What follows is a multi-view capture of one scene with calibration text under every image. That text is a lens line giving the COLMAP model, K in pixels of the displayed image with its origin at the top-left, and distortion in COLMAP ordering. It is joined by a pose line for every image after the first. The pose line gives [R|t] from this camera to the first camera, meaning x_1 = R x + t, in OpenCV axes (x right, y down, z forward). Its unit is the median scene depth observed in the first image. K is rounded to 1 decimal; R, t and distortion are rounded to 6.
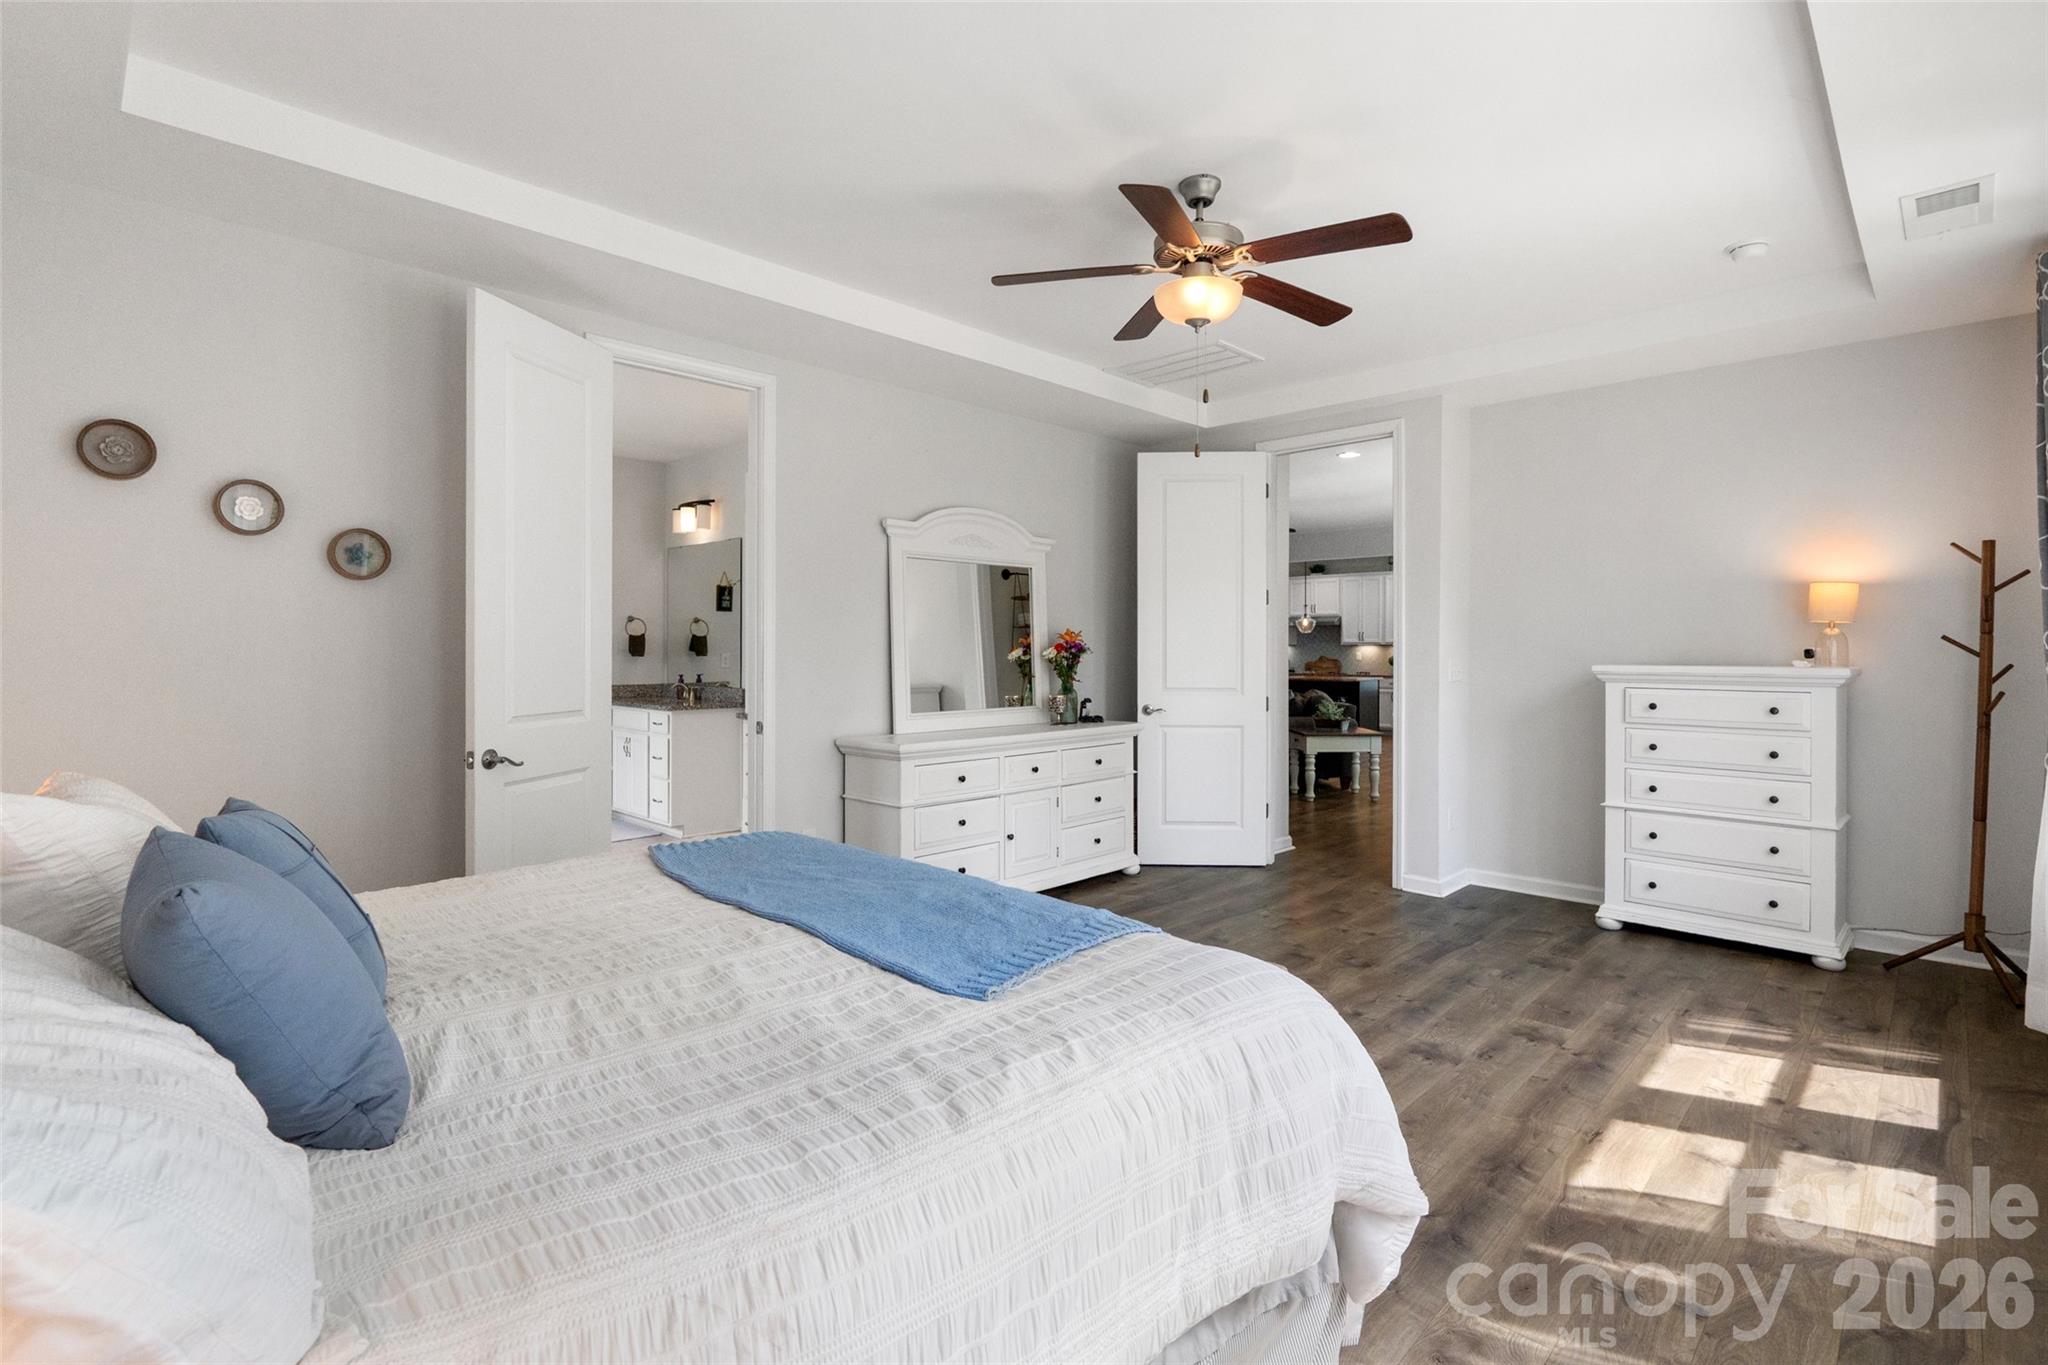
lens RADIAL K [[947.4, 0, 1017.8], [0, 947.4, 660.1], [0, 0, 1]] dist [-0.005999, 0.000541]
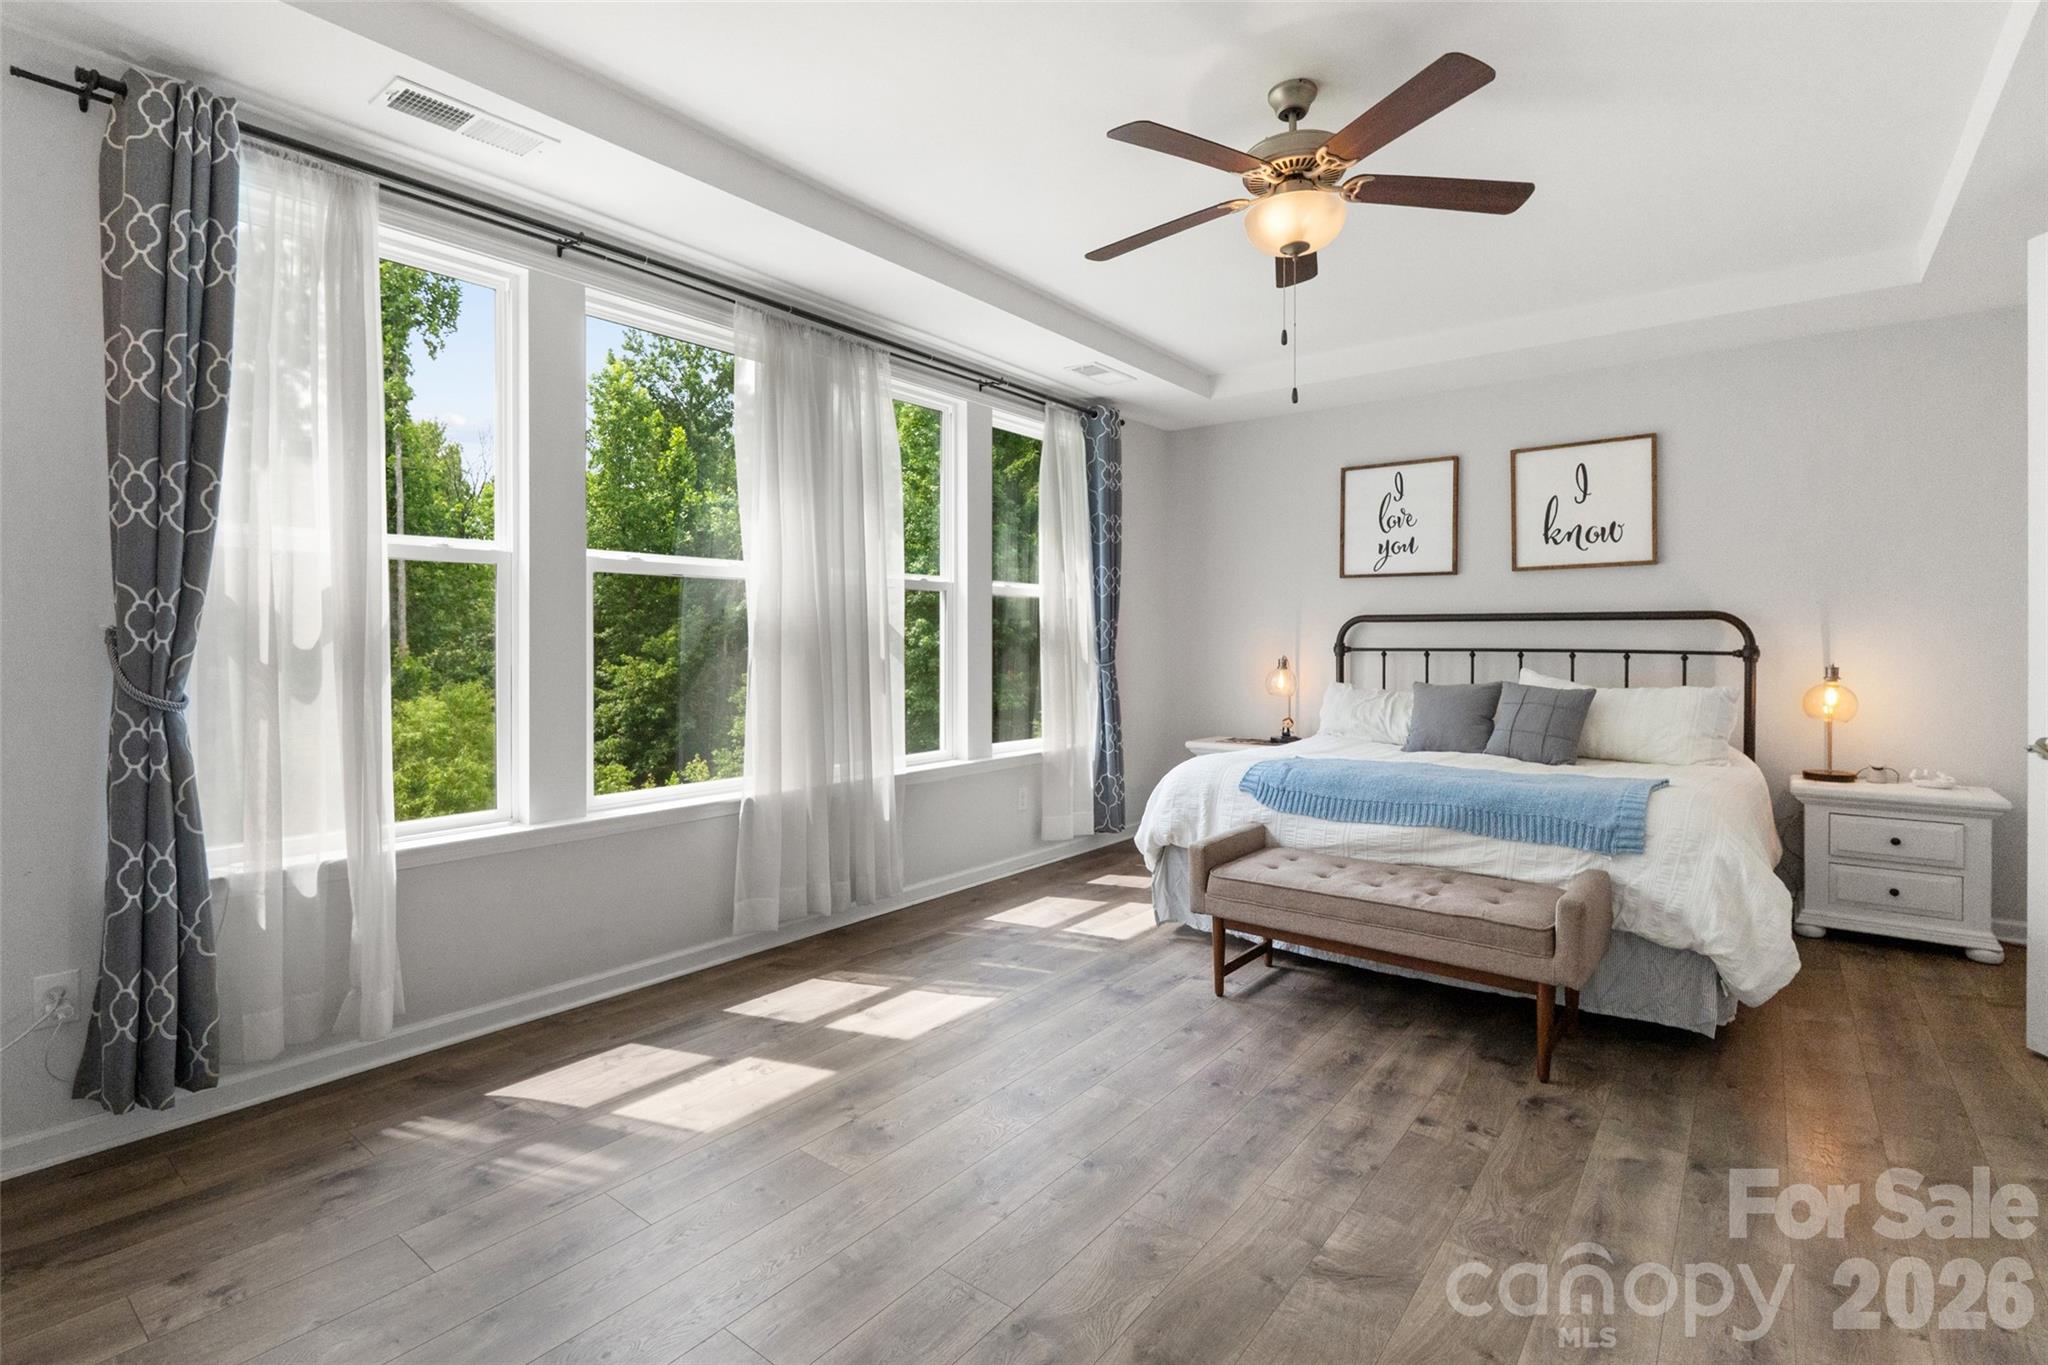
lens RADIAL K [[955.9, 0, 1023.5], [0, 955.9, 646.4], [0, 0, 1]] dist [-0.004674, -0.000187]
pose [[-0.993021, -0.004429, -0.117851, 0.432464], [-0.006482, 0.999834, 0.017045, -0.002228], [0.117756, 0.017690, -0.992885, 1.472642]]
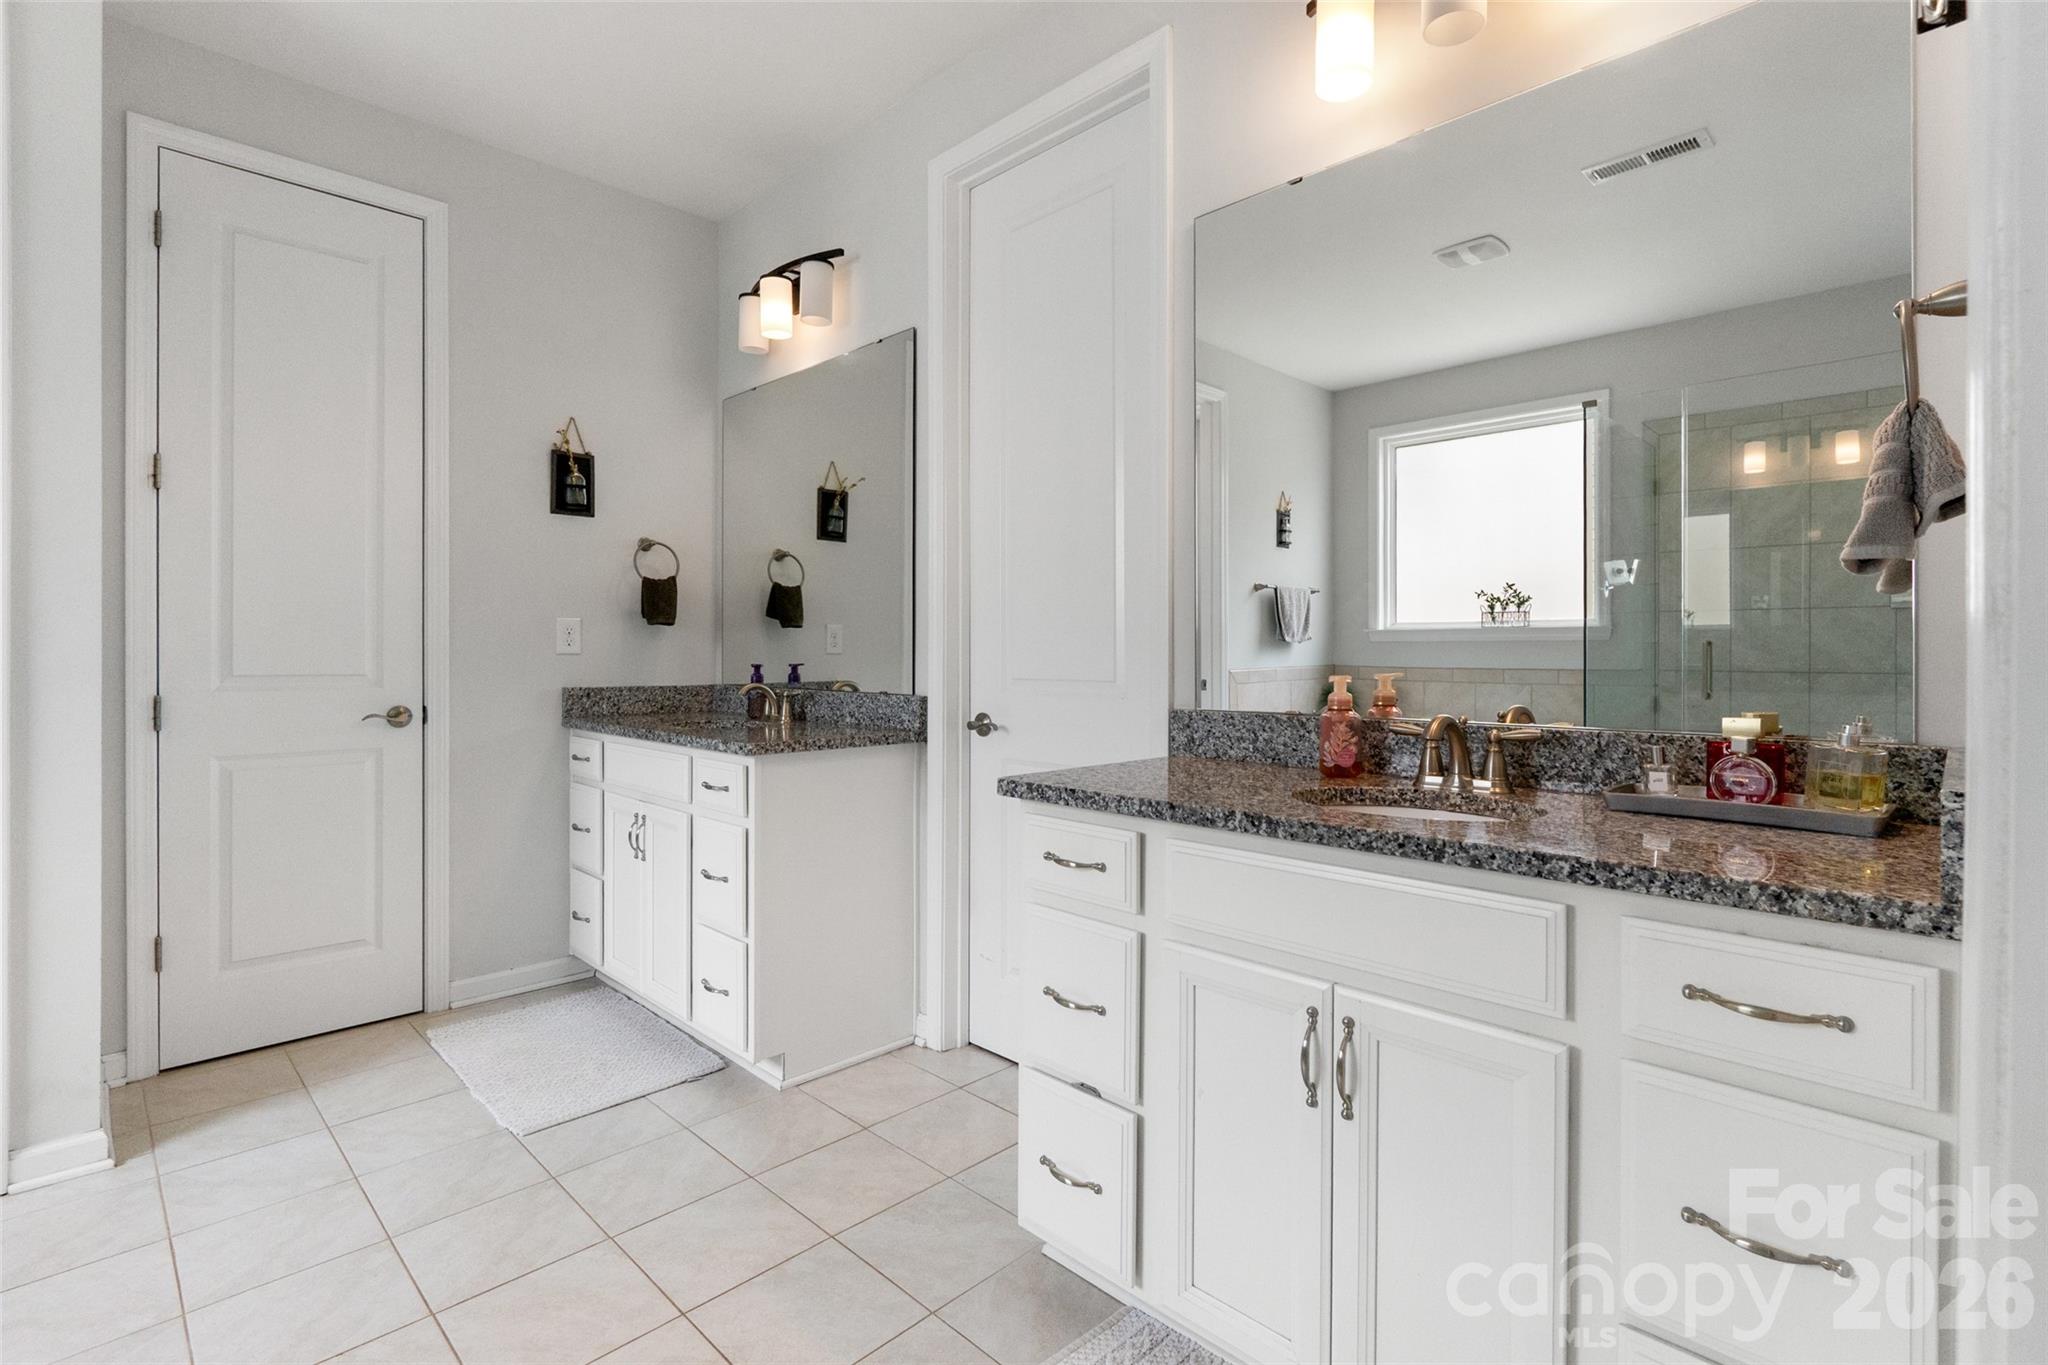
lens RADIAL K [[947.4, 0, 1017.8], [0, 947.4, 660.1], [0, 0, 1]] dist [-0.005999, 0.000541]
pose [[0.999947, -0.000874, -0.010224, -0.436582], [0.000809, 0.999979, -0.006407, 0.031280], [0.010229, 0.006399, 0.999927, 1.058774]]
